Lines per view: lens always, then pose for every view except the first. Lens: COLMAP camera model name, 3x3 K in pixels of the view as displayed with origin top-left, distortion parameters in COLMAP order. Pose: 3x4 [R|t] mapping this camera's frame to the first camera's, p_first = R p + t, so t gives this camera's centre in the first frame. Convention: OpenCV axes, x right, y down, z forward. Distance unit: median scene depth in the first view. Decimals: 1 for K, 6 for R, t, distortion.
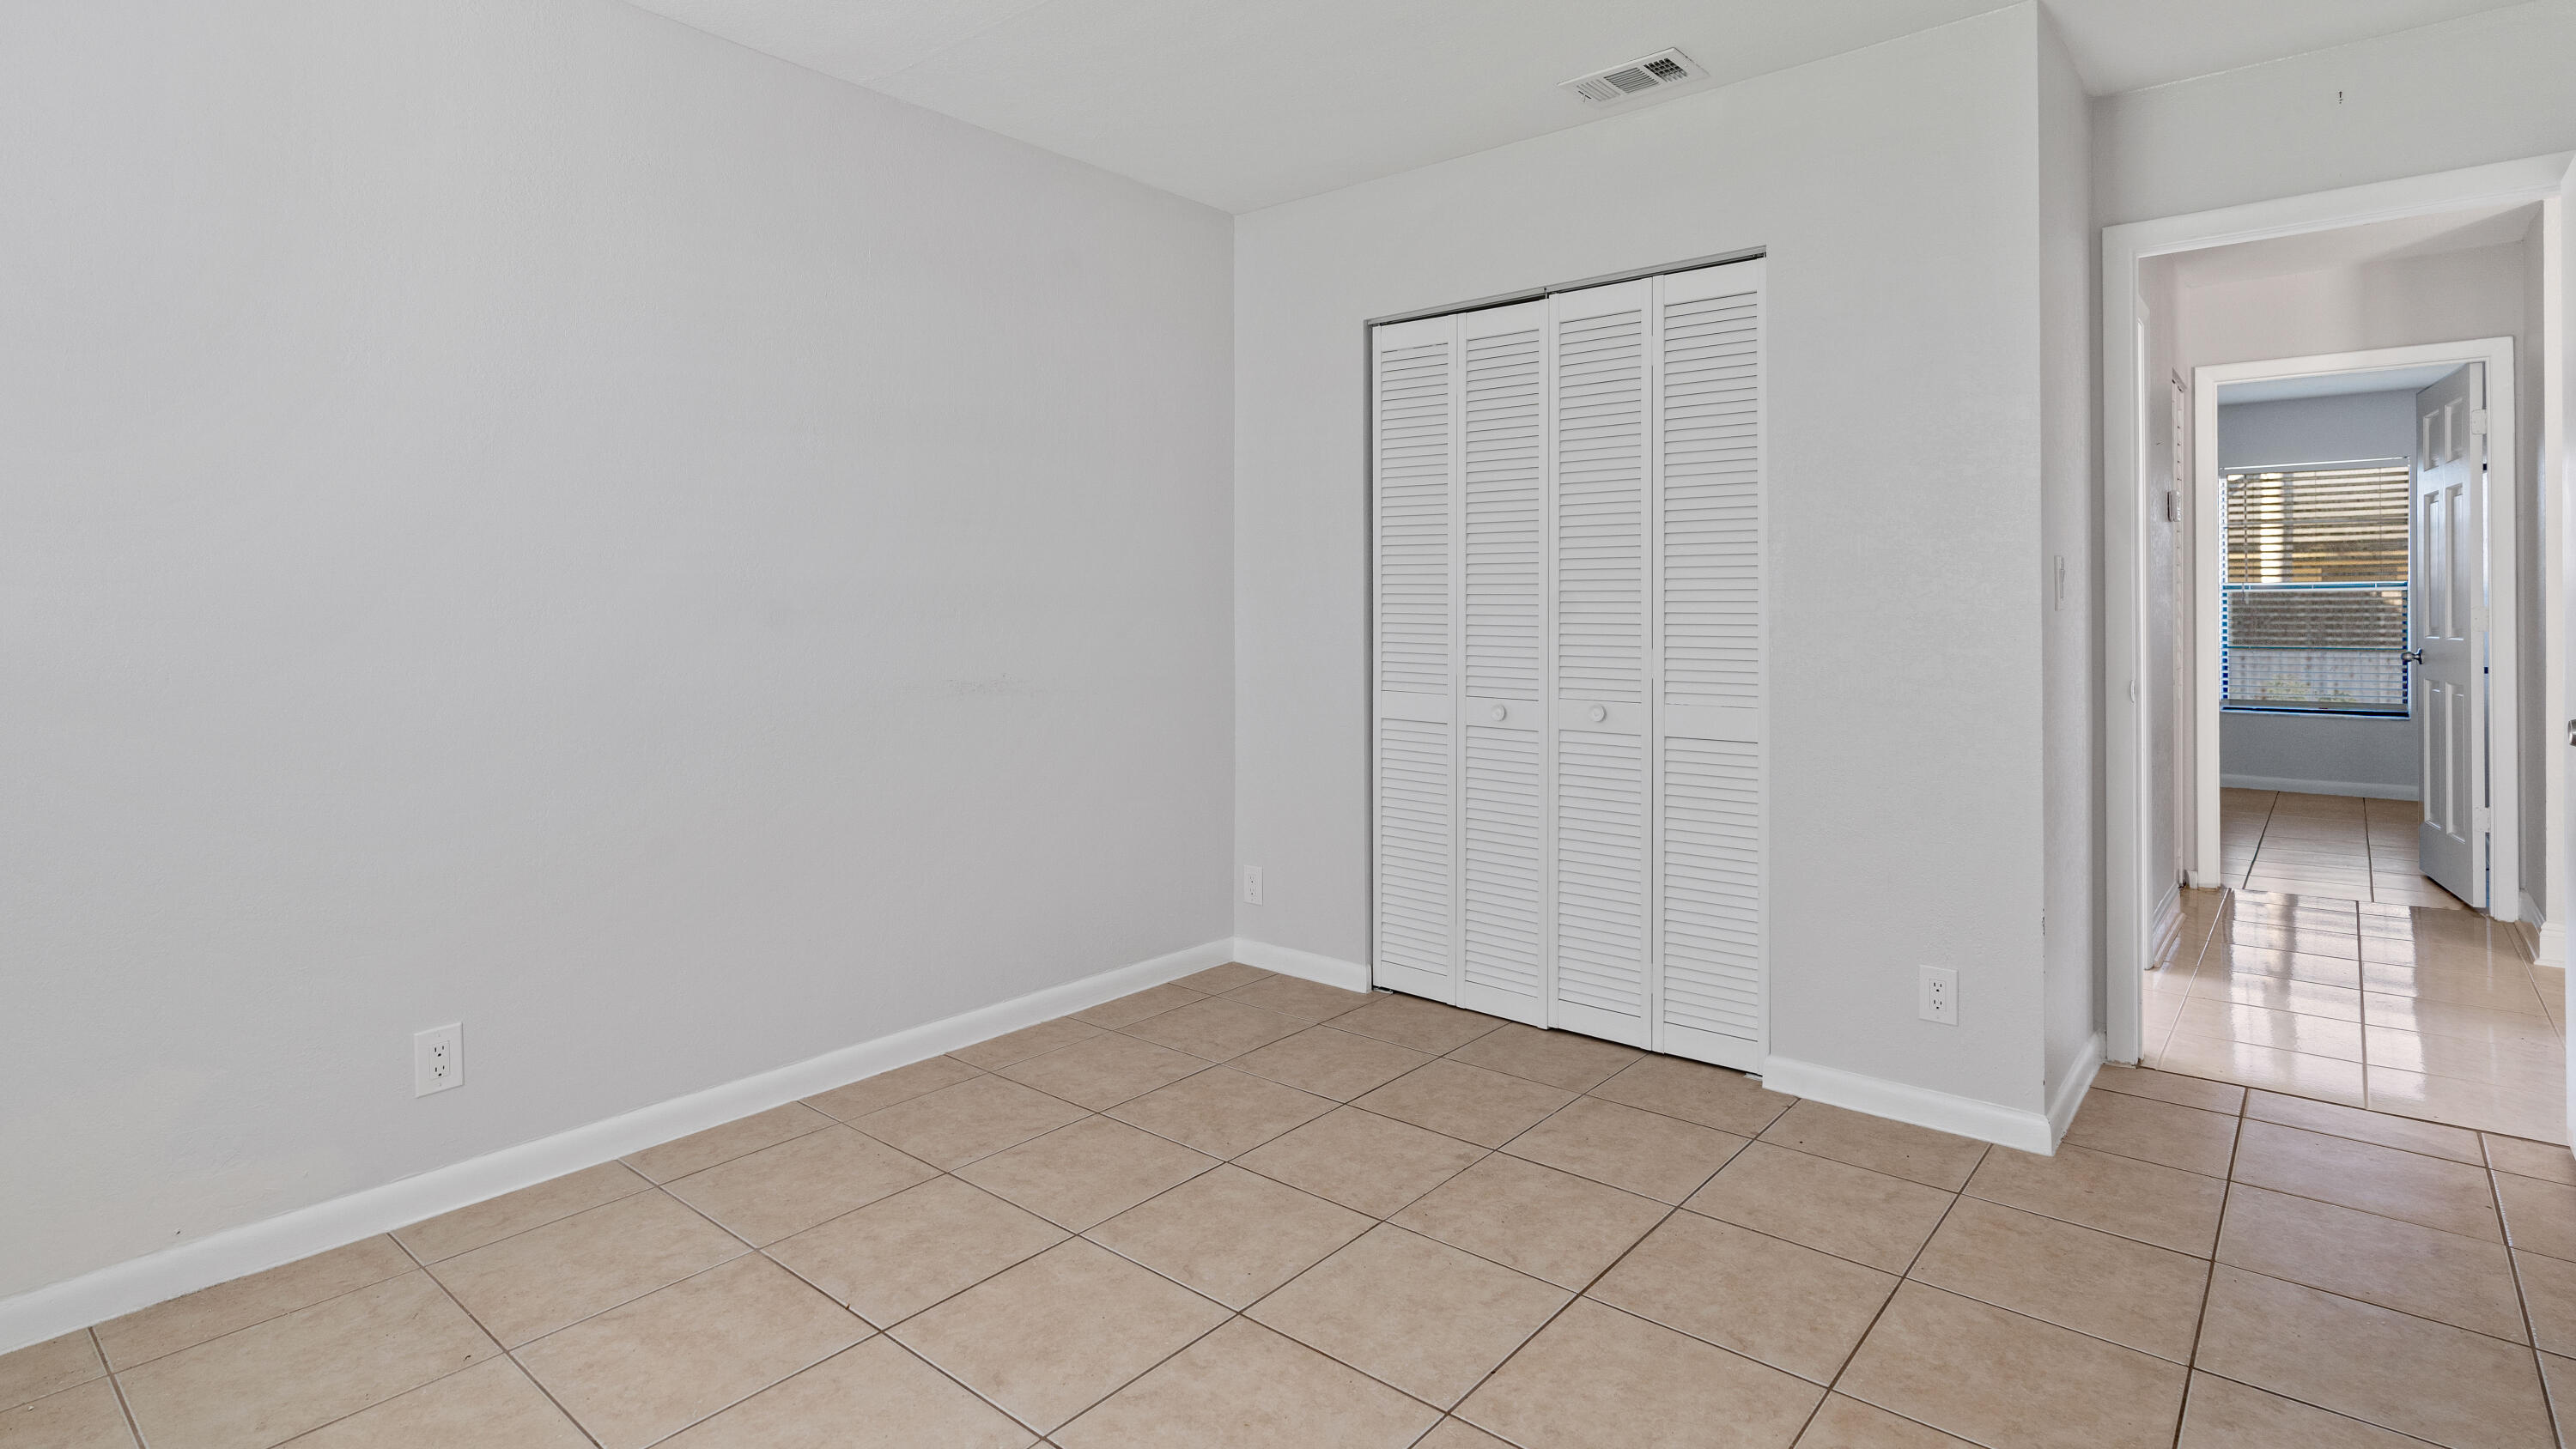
lens RADIAL K [[1275.6, 0, 1286.8], [0, 1275.6, 610.0], [0, 0, 1]] dist [-0.001582, 0.001353]
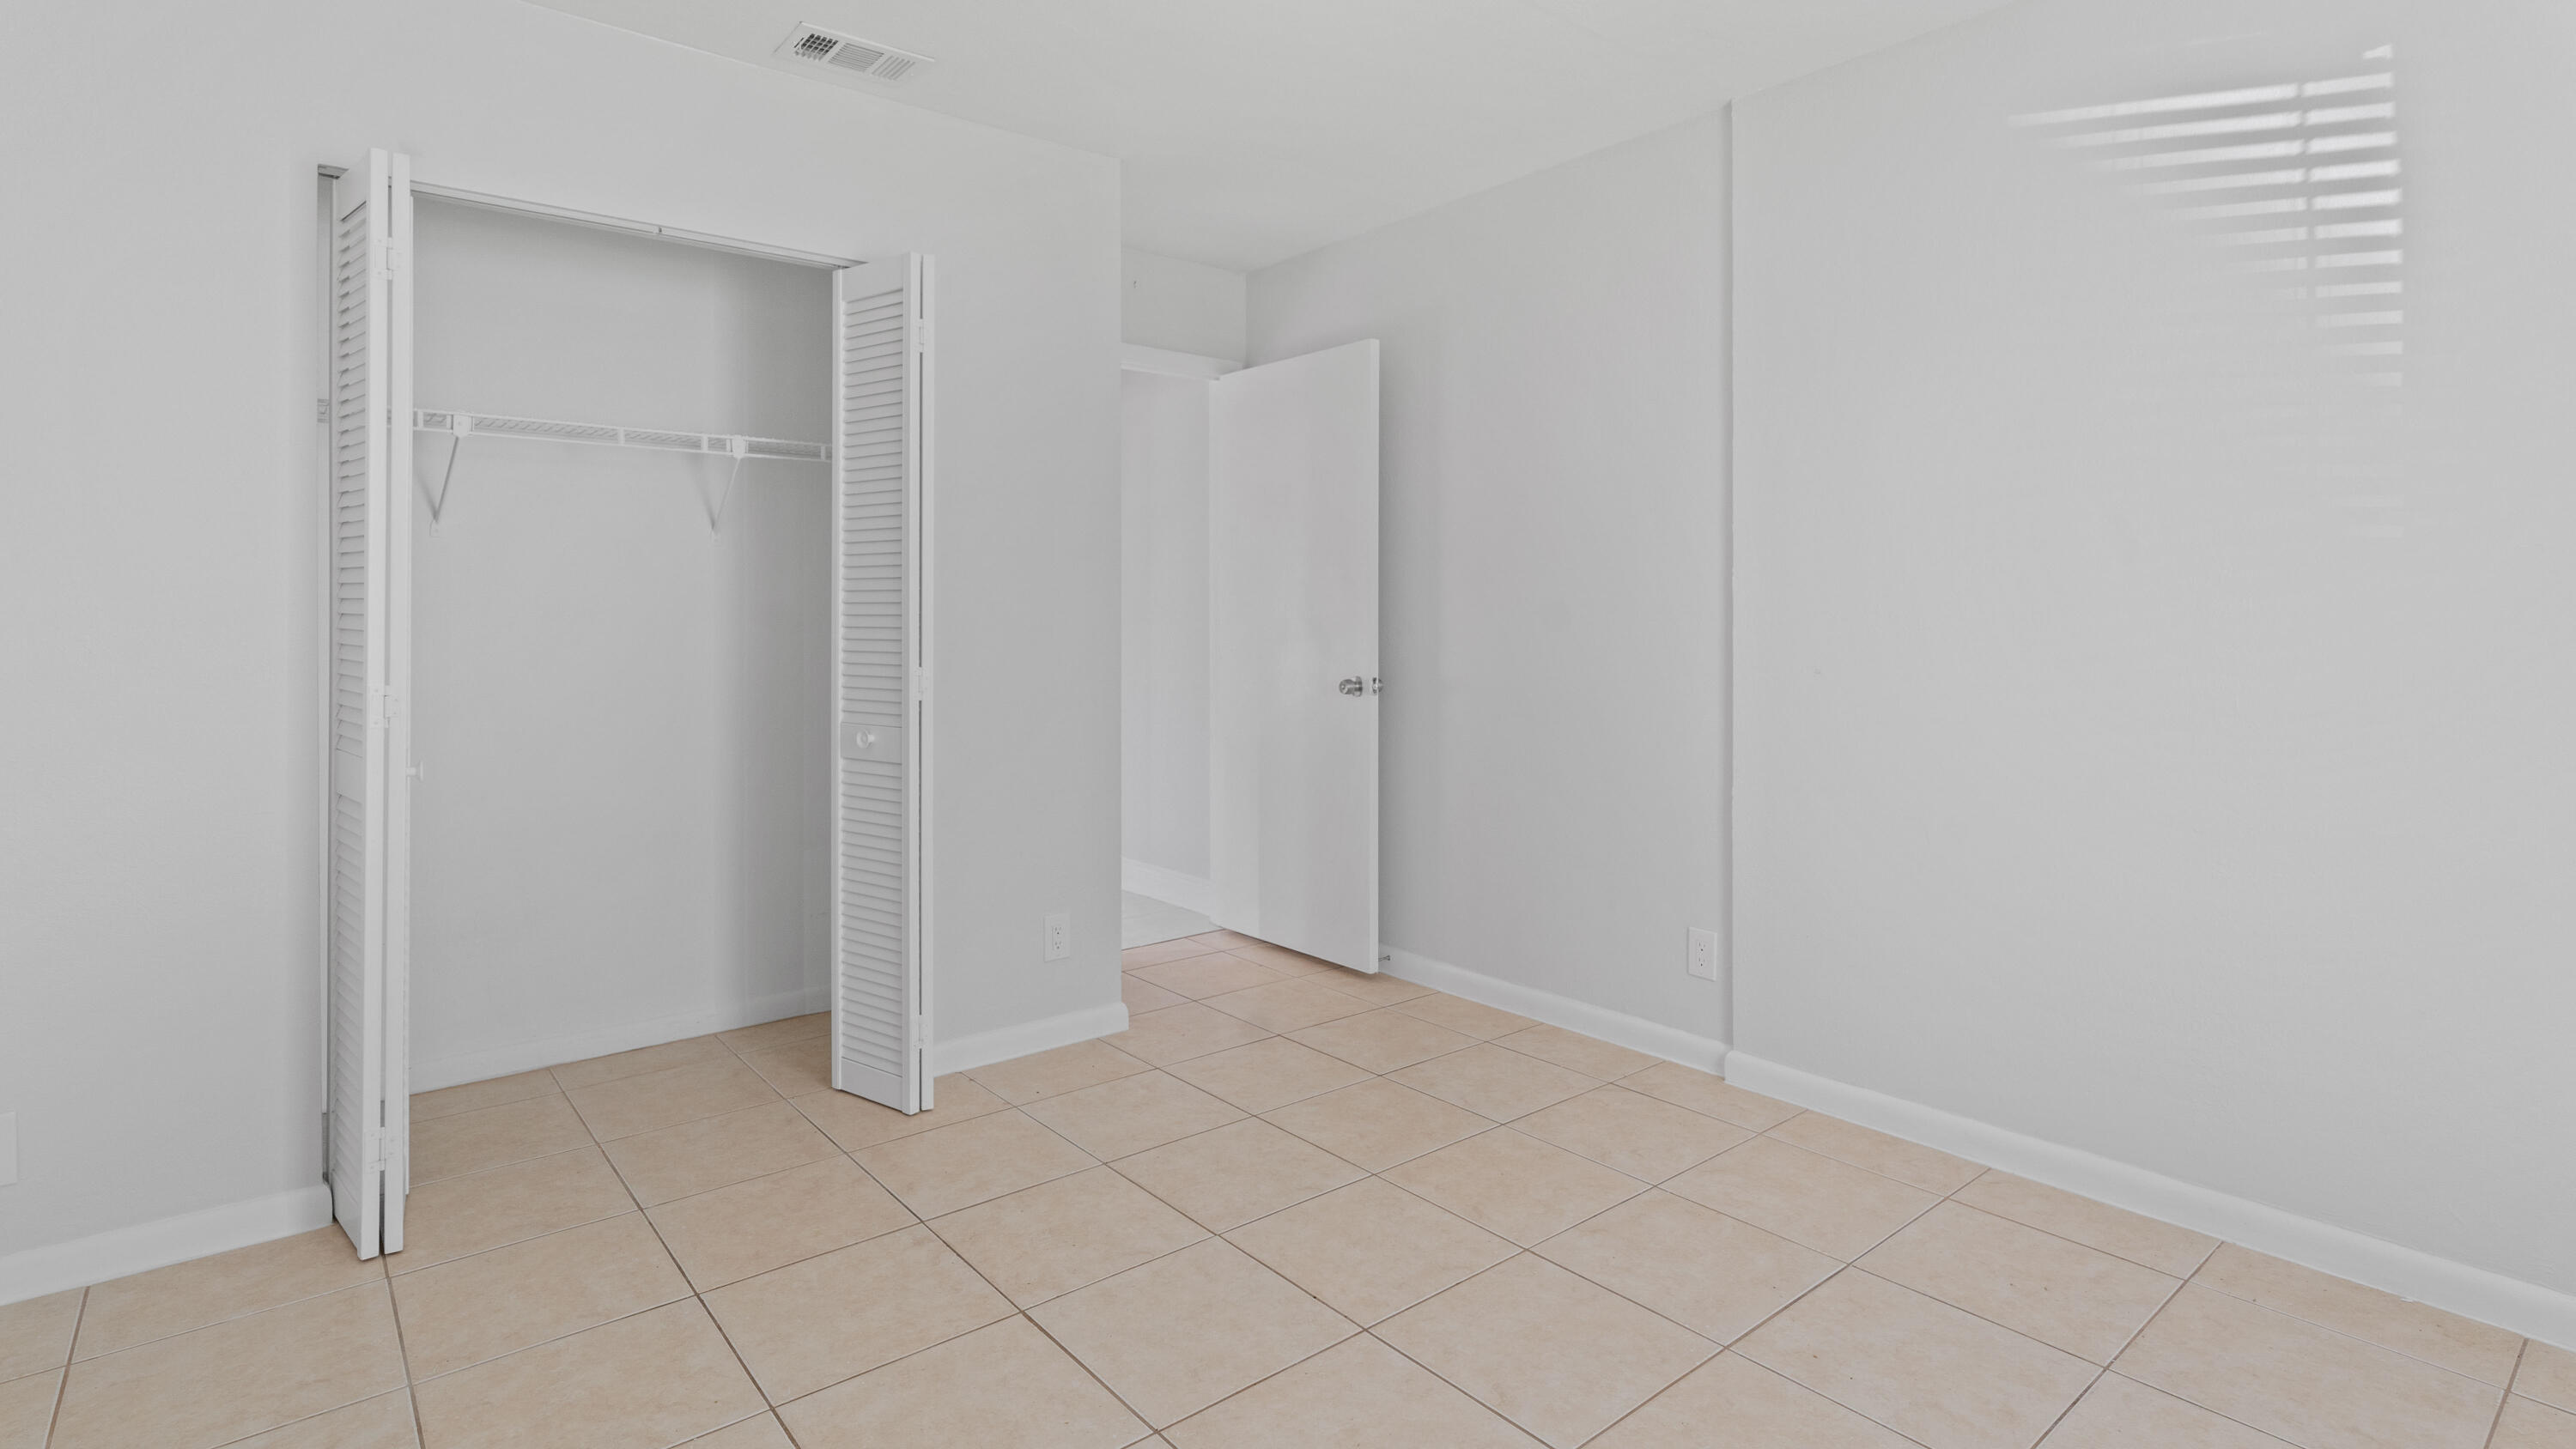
lens RADIAL K [[1275.6, 0, 1286.8], [0, 1275.6, 610.0], [0, 0, 1]] dist [-0.001582, 0.001353]
pose [[0.171471, 0.011512, 0.985122, -0.622109], [0.002389, 0.999924, -0.012101, 0.004126], [-0.985186, 0.004428, 0.171430, 0.540215]]
